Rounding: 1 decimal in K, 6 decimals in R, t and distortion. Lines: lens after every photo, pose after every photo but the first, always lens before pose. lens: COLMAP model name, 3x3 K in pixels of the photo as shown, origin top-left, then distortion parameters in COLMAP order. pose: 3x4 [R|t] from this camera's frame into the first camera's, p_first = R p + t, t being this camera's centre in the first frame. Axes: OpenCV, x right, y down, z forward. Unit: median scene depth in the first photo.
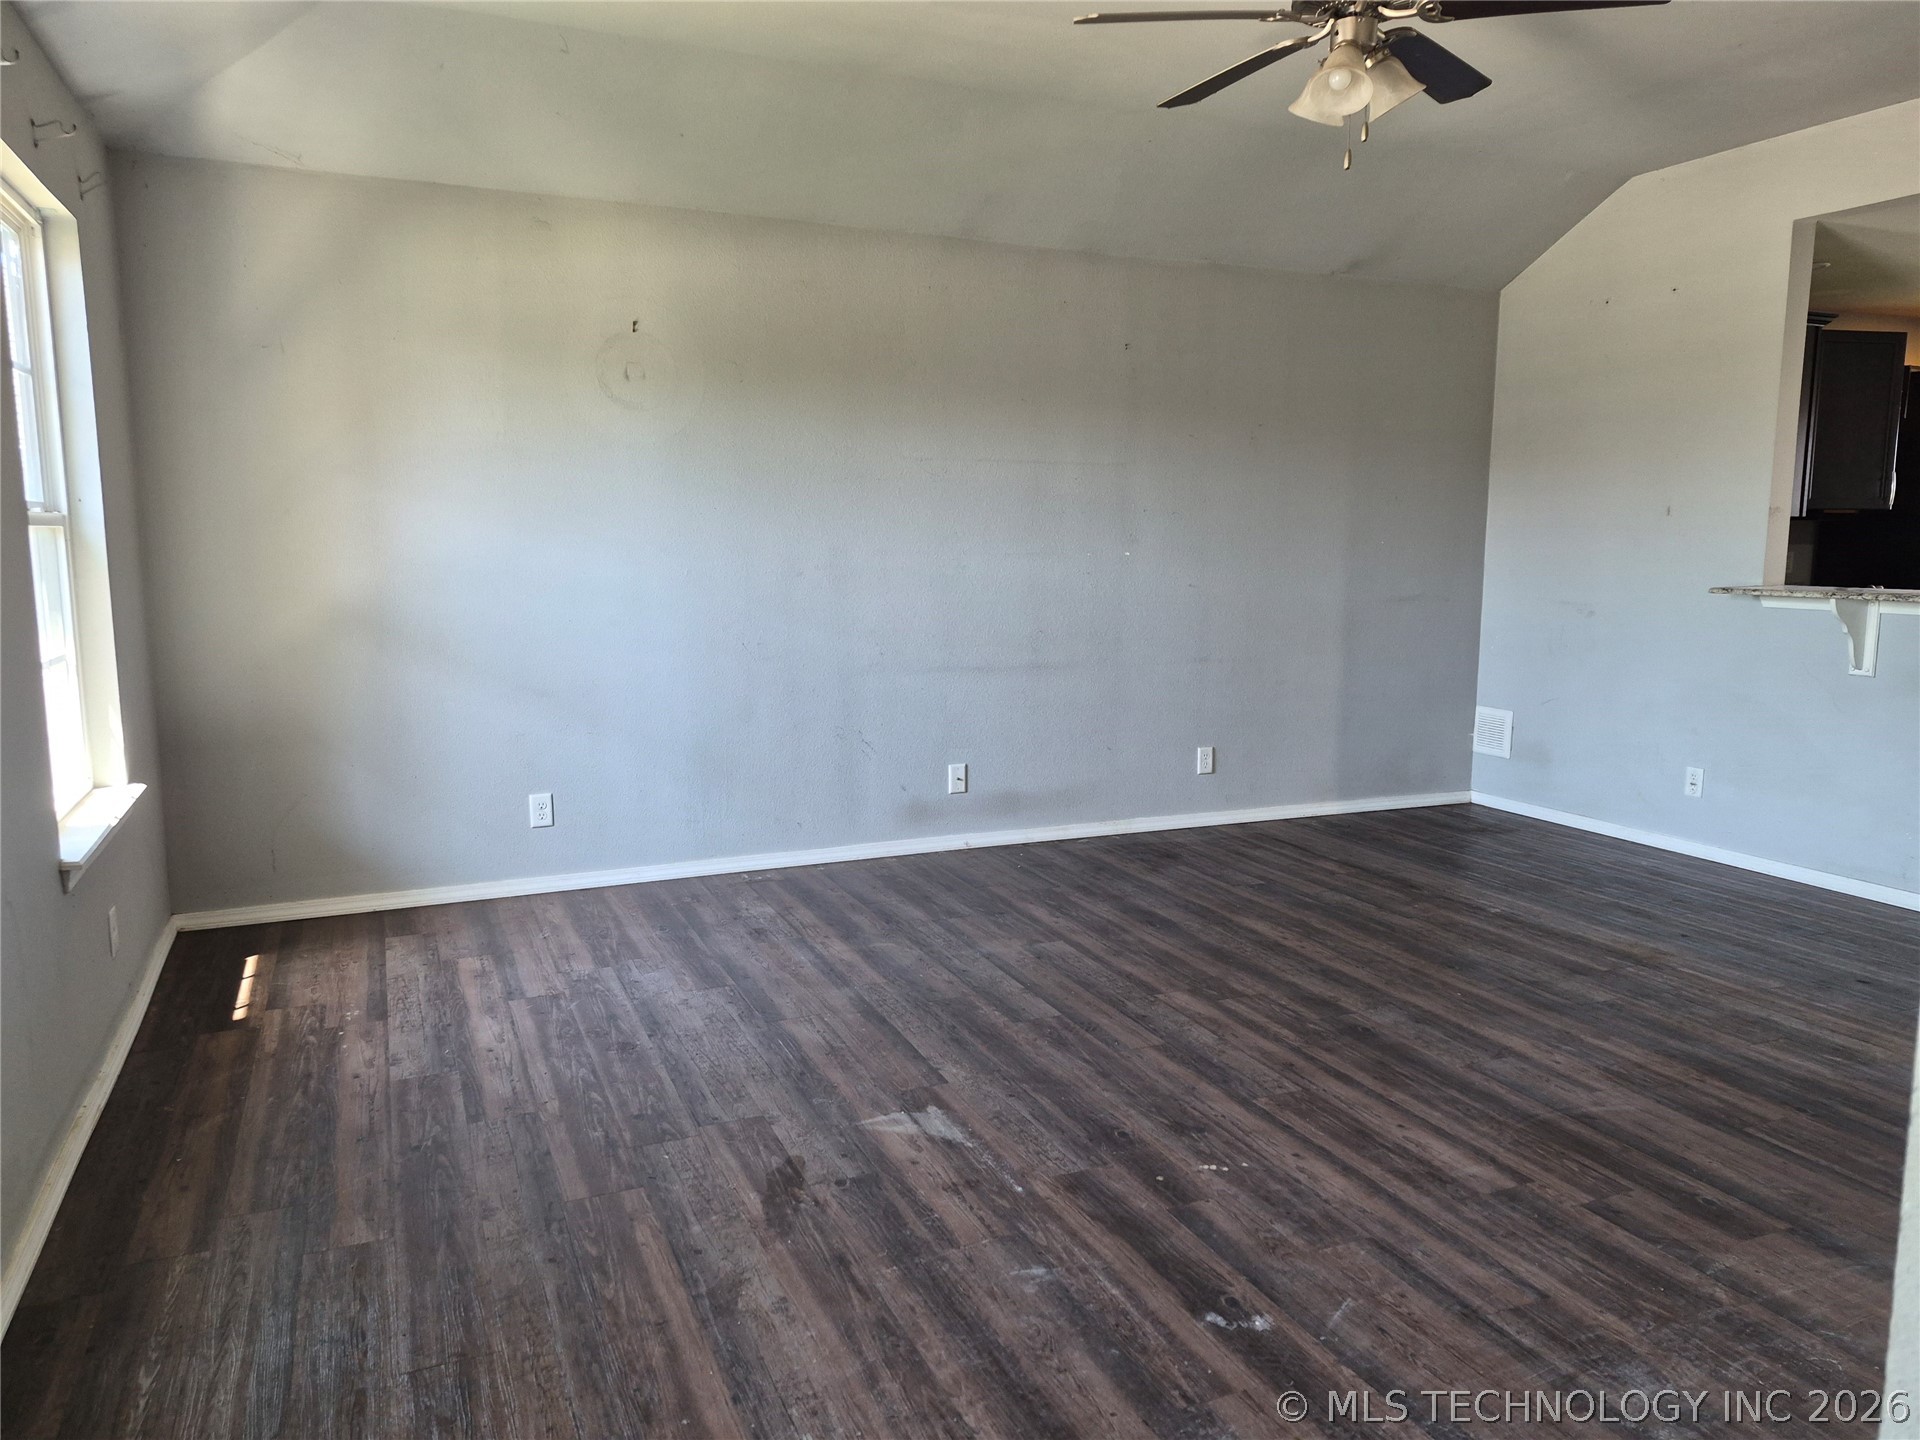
lens RADIAL K [[1336.0, 0, 944.3], [0, 1336.0, 724.6], [0, 0, 1]] dist [0.083521, -0.088255]
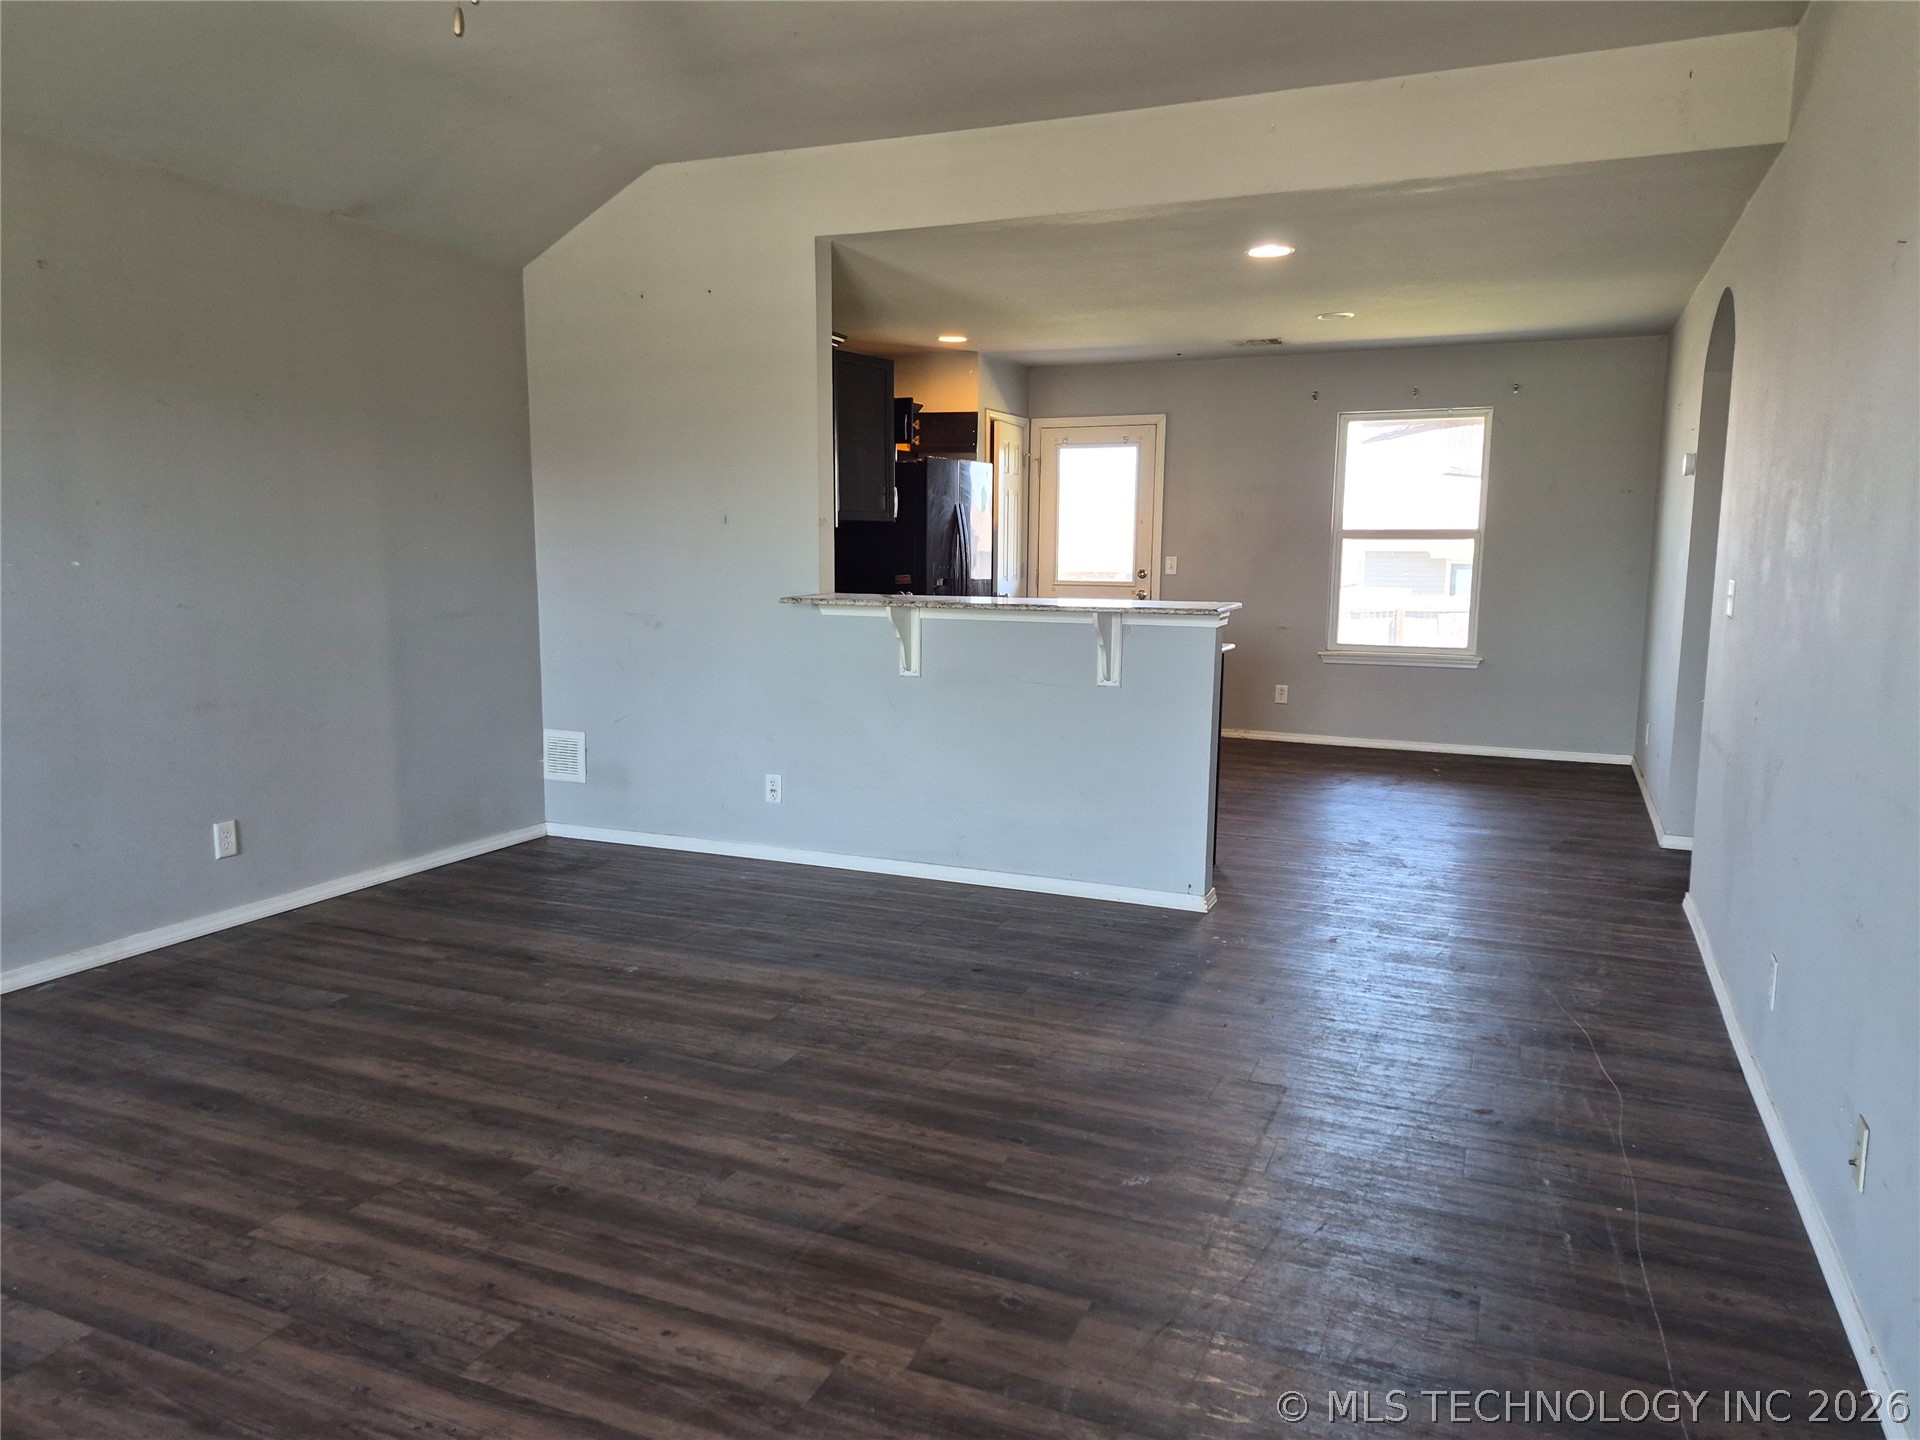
lens RADIAL K [[1336.0, 0, 967.3], [0, 1336.0, 719.0], [0, 0, 1]] dist [0.083521, -0.088255]
pose [[0.728396, -0.091782, 0.678981, -0.018087], [0.092663, 0.995079, 0.035104, -0.041928], [-0.678862, 0.037346, 0.733316, 0.233681]]
